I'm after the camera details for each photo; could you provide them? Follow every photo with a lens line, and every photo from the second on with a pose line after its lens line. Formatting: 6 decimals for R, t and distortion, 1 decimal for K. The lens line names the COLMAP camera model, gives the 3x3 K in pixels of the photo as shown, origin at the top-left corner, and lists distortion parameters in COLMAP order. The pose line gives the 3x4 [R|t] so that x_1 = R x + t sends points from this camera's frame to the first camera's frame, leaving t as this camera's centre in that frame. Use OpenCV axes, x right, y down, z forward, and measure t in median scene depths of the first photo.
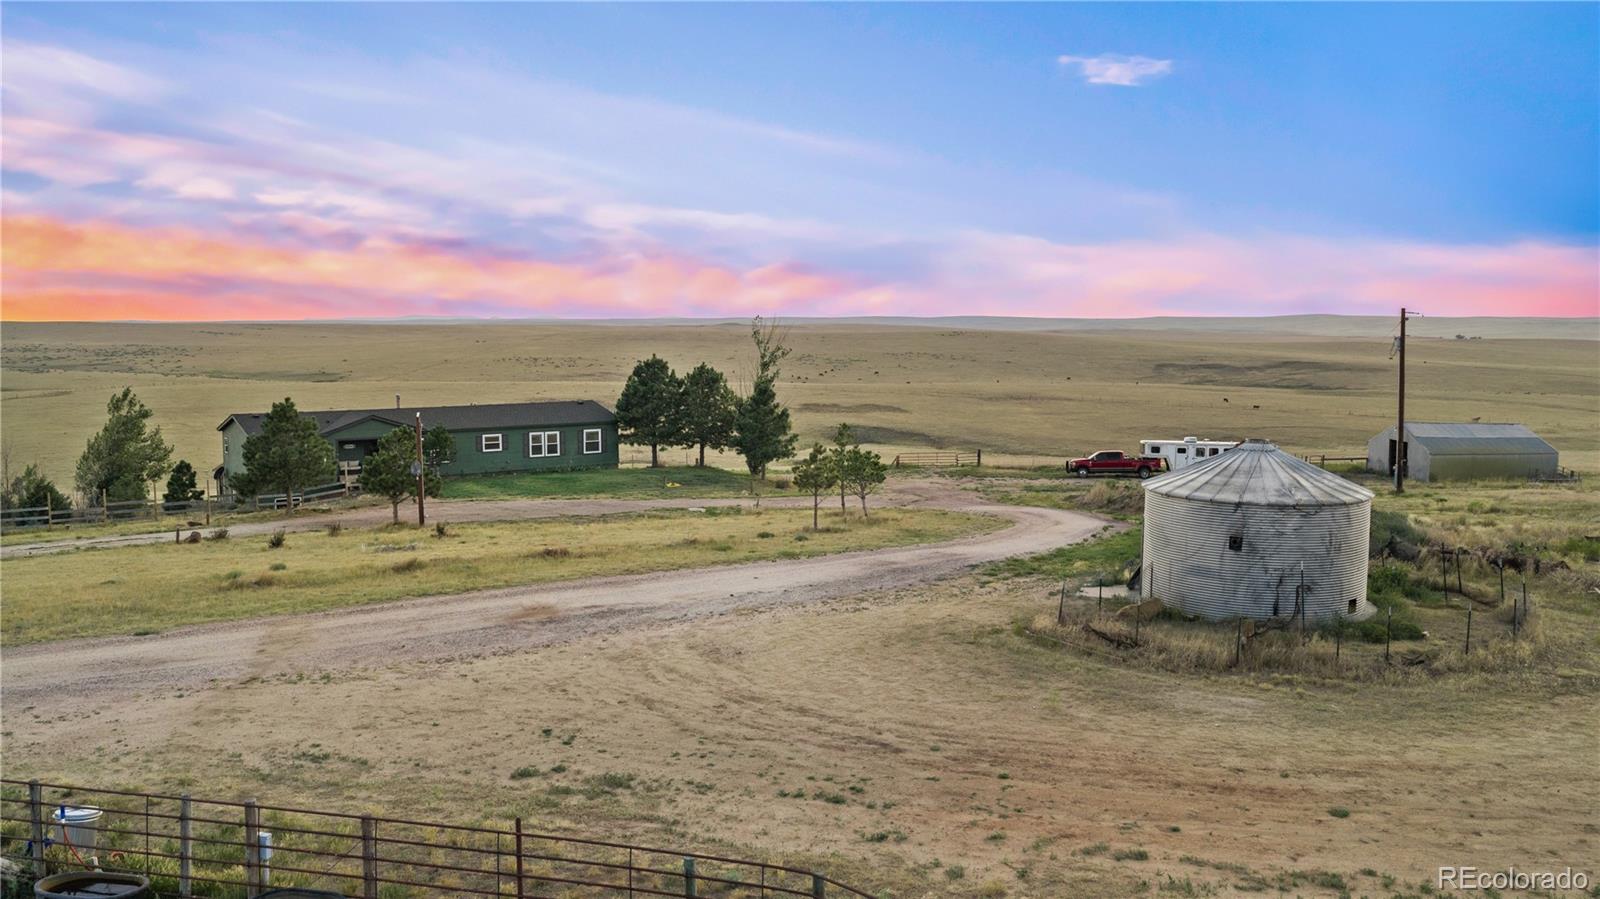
lens RADIAL K [[1311.2, 0, 800.0], [0, 1311.2, 449.5], [0, 0, 1]] dist [0.001956, -0.005633]
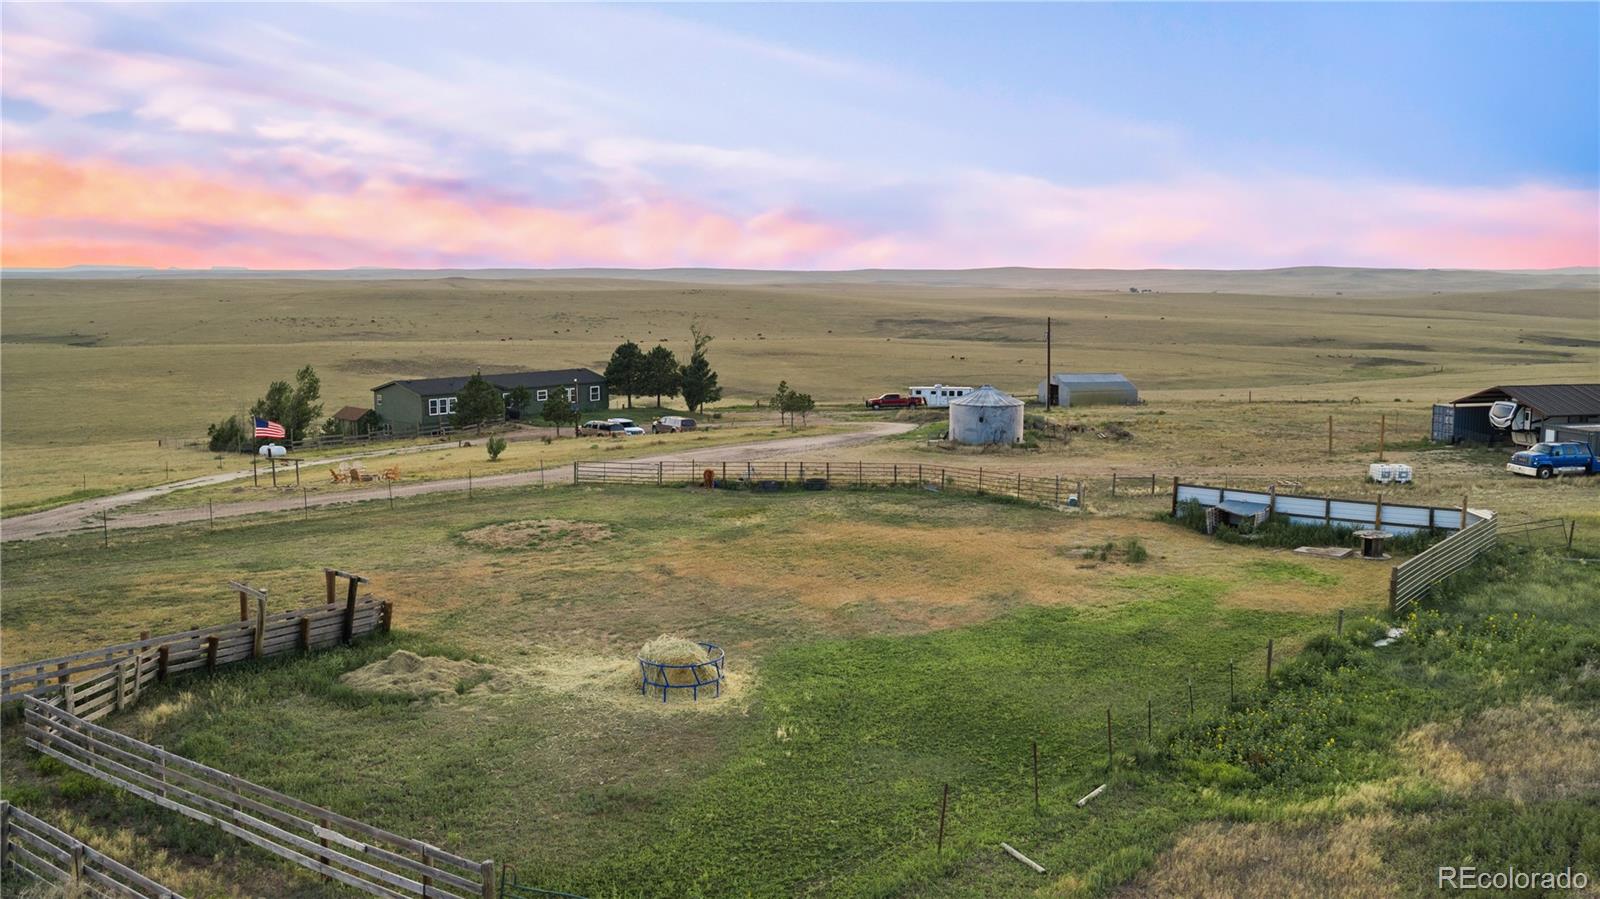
lens RADIAL K [[1311.2, 0, 800.0], [0, 1311.2, 449.5], [0, 0, 1]] dist [0.001956, -0.005633]
pose [[0.977059, -0.027830, 0.211141, -0.250507], [0.019985, 0.999032, 0.039199, 0.004618], [-0.212028, -0.034080, 0.976669, -0.652795]]
